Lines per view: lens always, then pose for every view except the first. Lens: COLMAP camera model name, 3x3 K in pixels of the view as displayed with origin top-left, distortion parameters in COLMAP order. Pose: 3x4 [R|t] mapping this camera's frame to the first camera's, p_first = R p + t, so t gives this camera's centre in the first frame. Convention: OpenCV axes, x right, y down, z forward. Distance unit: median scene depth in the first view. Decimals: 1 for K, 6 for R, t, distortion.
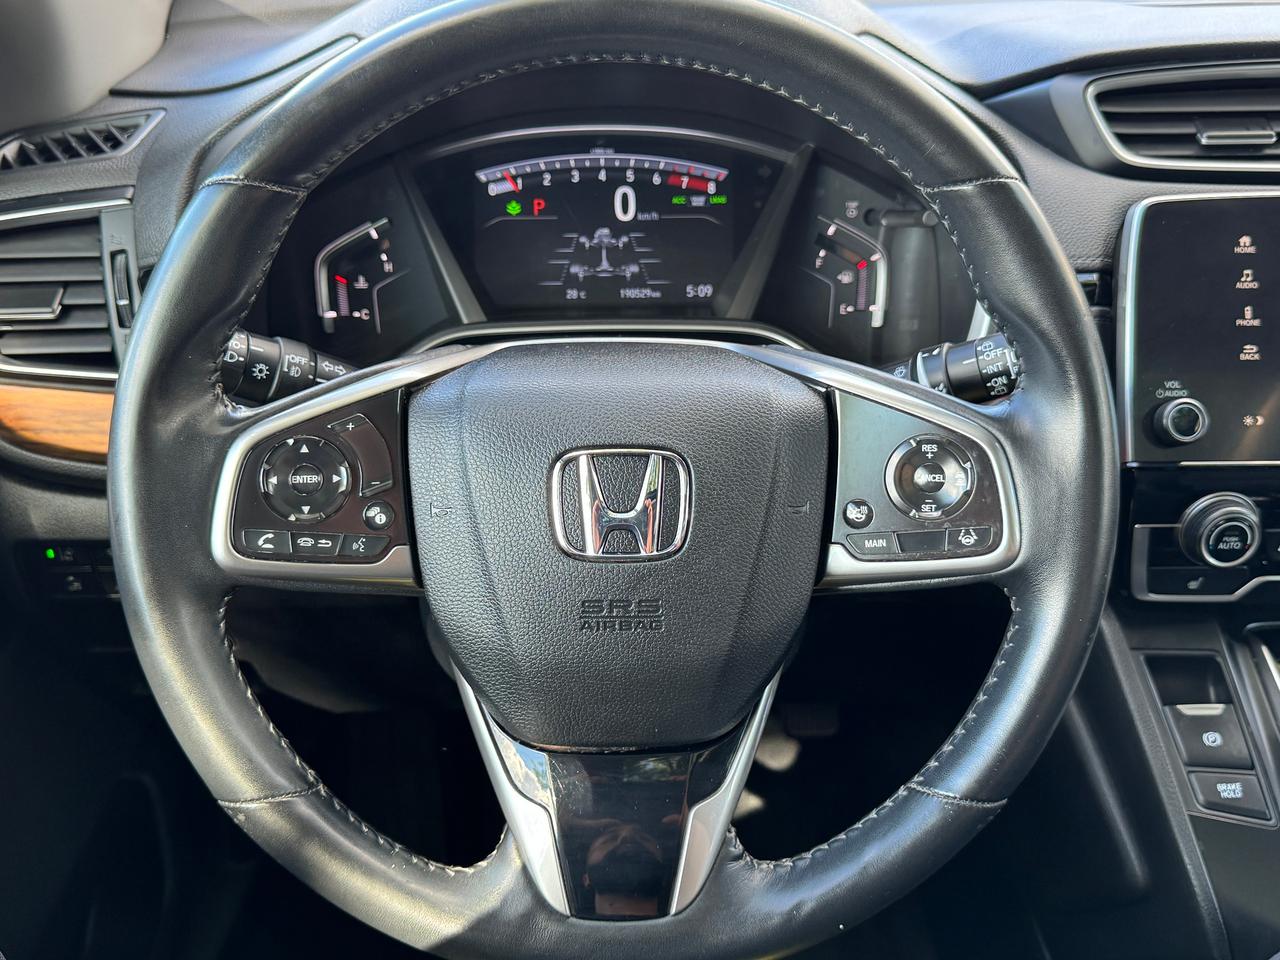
lens RADIAL K [[1245.4, 0, 643.9], [0, 1245.4, 504.3], [0, 0, 1]] dist [0.035043, 0.000000]
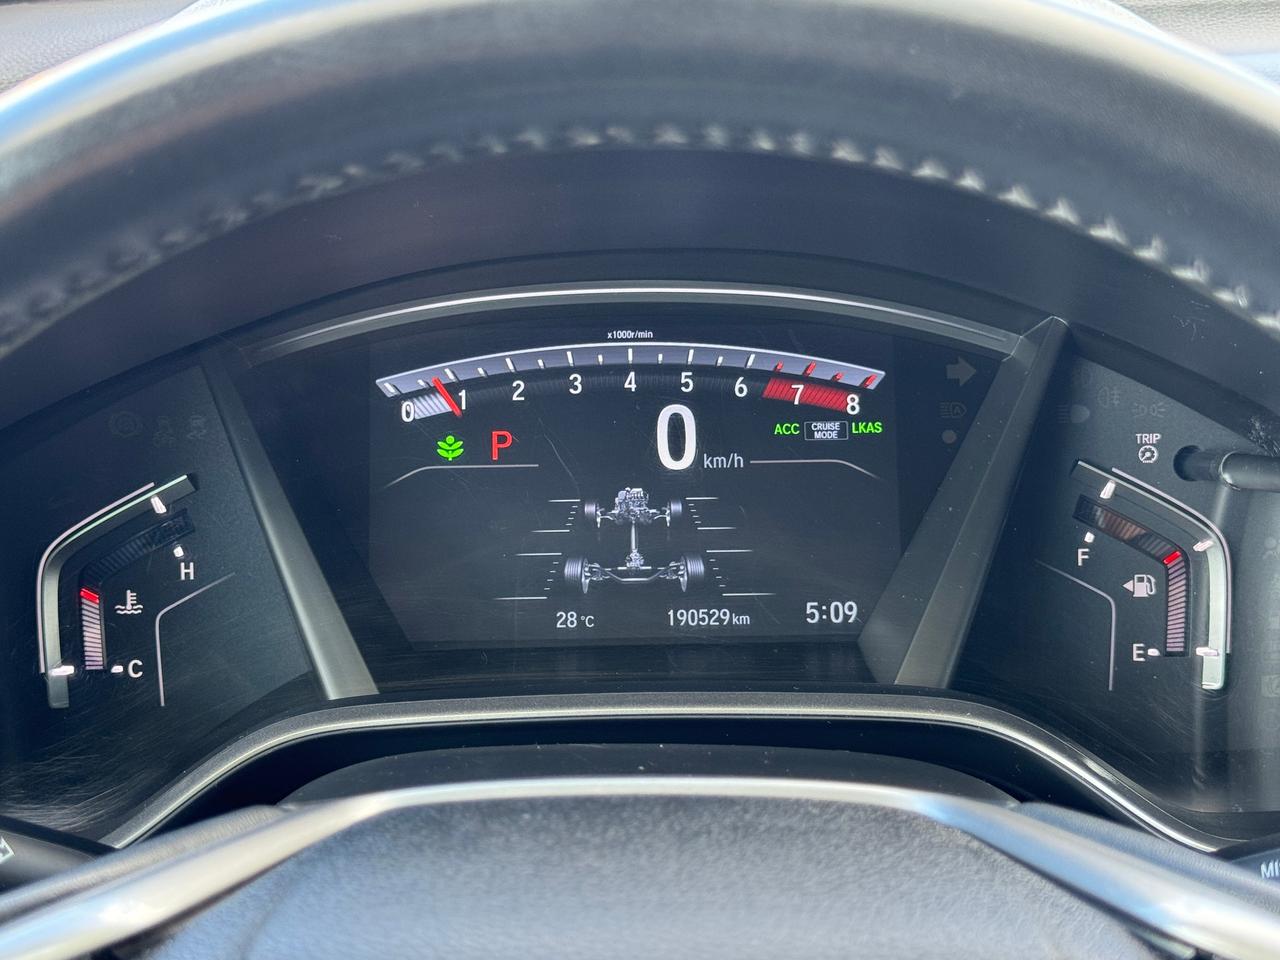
lens RADIAL K [[1945.9, 0, 630.8], [0, 1945.9, 470.5], [0, 0, 1]] dist [0.025442, 0.000000]
pose [[0.998980, -0.005646, -0.044797, 0.001078], [-0.003069, 0.981365, -0.192128, -0.082276], [0.045047, 0.192070, 0.980347, 0.255852]]
